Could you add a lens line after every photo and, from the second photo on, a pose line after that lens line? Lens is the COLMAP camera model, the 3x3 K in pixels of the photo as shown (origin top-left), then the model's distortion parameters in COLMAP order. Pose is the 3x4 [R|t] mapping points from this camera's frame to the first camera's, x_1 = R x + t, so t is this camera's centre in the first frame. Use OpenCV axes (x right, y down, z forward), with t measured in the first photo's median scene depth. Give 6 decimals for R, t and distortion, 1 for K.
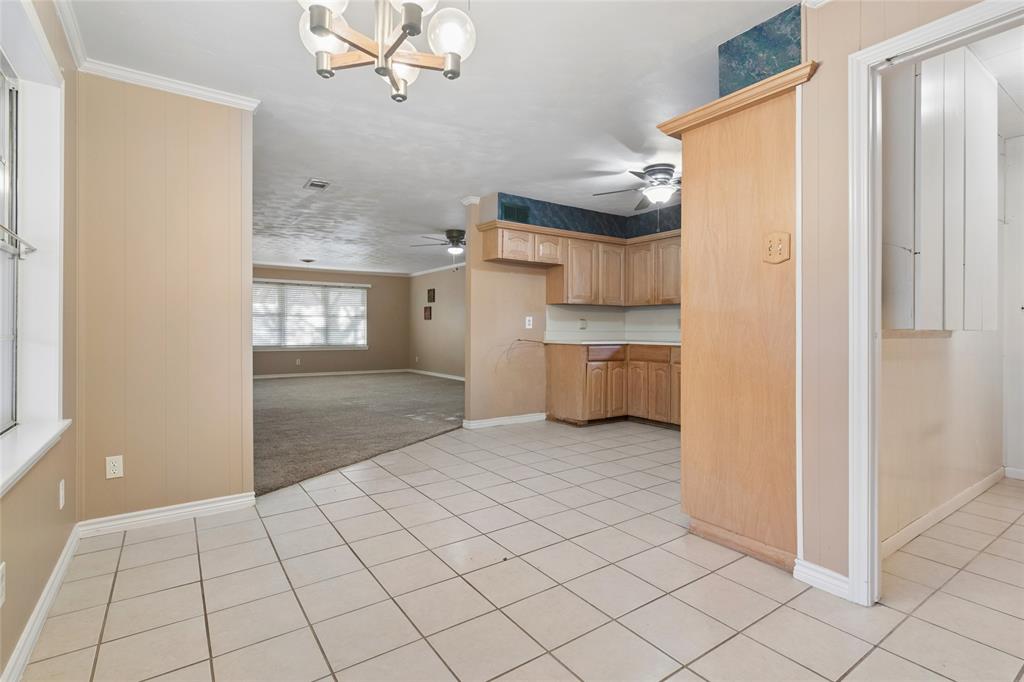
lens RADIAL K [[491.2, 0, 514.6], [0, 491.2, 331.9], [0, 0, 1]] dist [-0.000169, 0.000341]
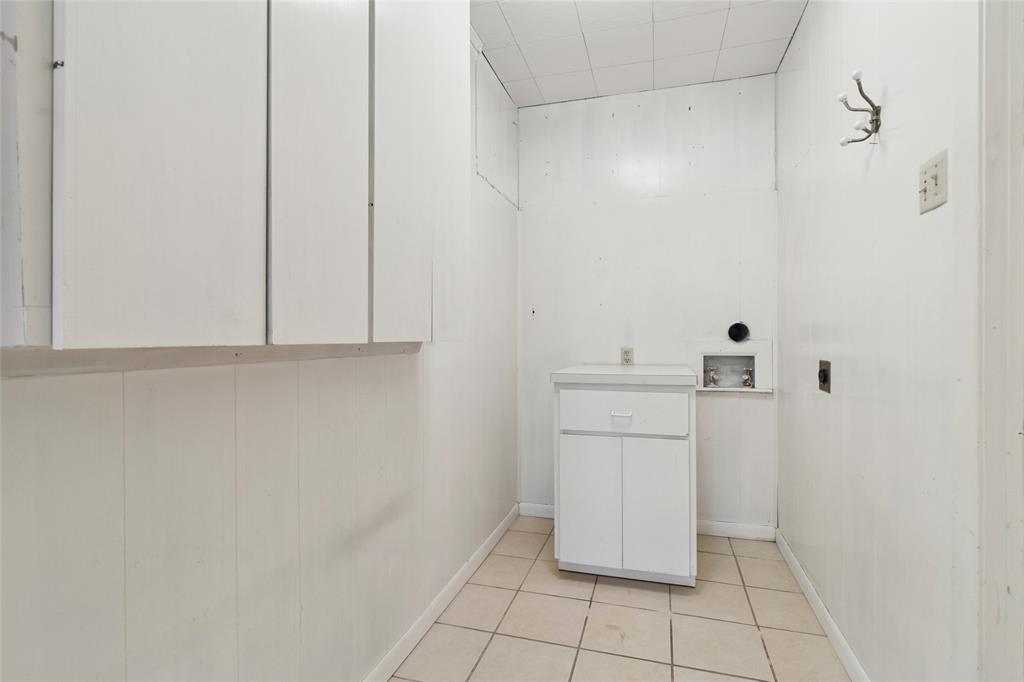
lens RADIAL K [[491.2, 0, 514.6], [0, 491.2, 331.9], [0, 0, 1]] dist [-0.000169, 0.000341]
pose [[0.781372, 0.000749, 0.624065, 0.578882], [0.005862, 0.999946, -0.008539, -0.006827], [-0.624038, 0.010331, 0.781326, 0.433073]]
